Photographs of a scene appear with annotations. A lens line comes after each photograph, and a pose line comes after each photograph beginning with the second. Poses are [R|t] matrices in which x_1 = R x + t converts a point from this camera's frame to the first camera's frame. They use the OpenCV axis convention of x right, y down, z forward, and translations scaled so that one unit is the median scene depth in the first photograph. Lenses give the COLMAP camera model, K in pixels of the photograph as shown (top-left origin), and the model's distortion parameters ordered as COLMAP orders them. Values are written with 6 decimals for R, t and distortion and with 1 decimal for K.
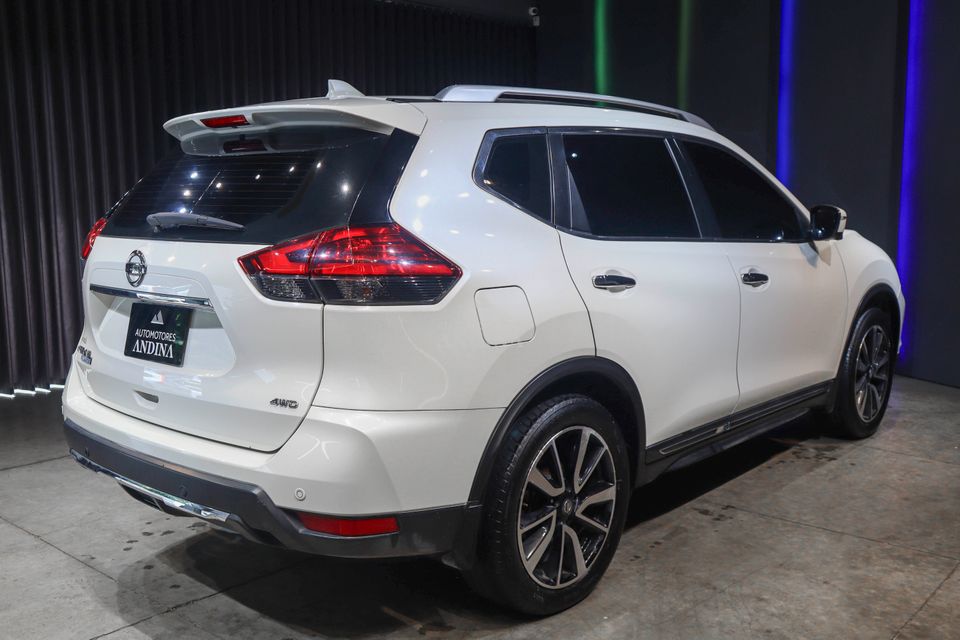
lens RADIAL K [[940.0, 0, 480.3], [0, 940.0, 318.2], [0, 0, 1]] dist [-0.018876, 0.000000]
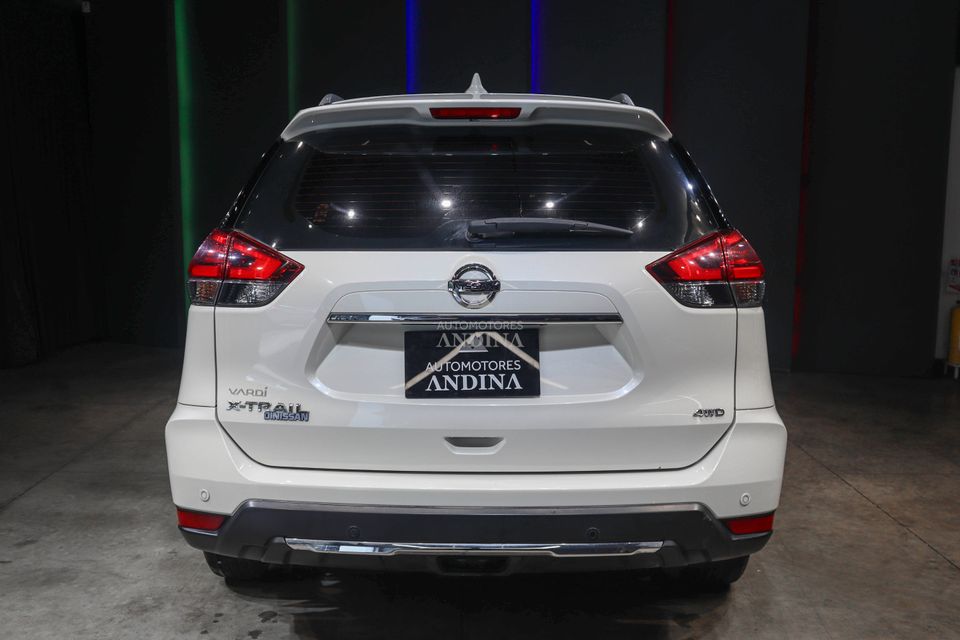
lens RADIAL K [[951.8, 0, 479.2], [0, 951.8, 329.7], [0, 0, 1]] dist [-0.045775, 0.000000]
pose [[0.745458, -0.082138, 0.661472, -0.911390], [0.084122, 0.996037, 0.028879, -0.038611], [-0.661223, 0.034116, 0.749414, 0.369859]]
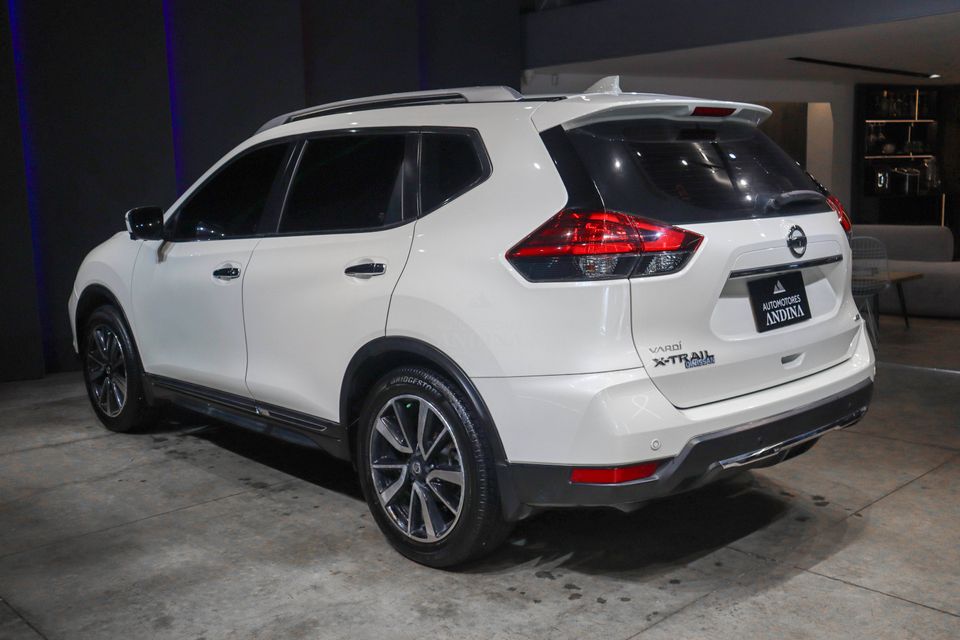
lens RADIAL K [[993.8, 0, 482.6], [0, 993.8, 300.5], [0, 0, 1]] dist [-0.001814, 0.000000]
pose [[0.071391, -0.122356, 0.989915, -1.557645], [0.159561, 0.981068, 0.109755, -0.172489], [-0.984603, 0.150116, 0.089562, 1.262174]]
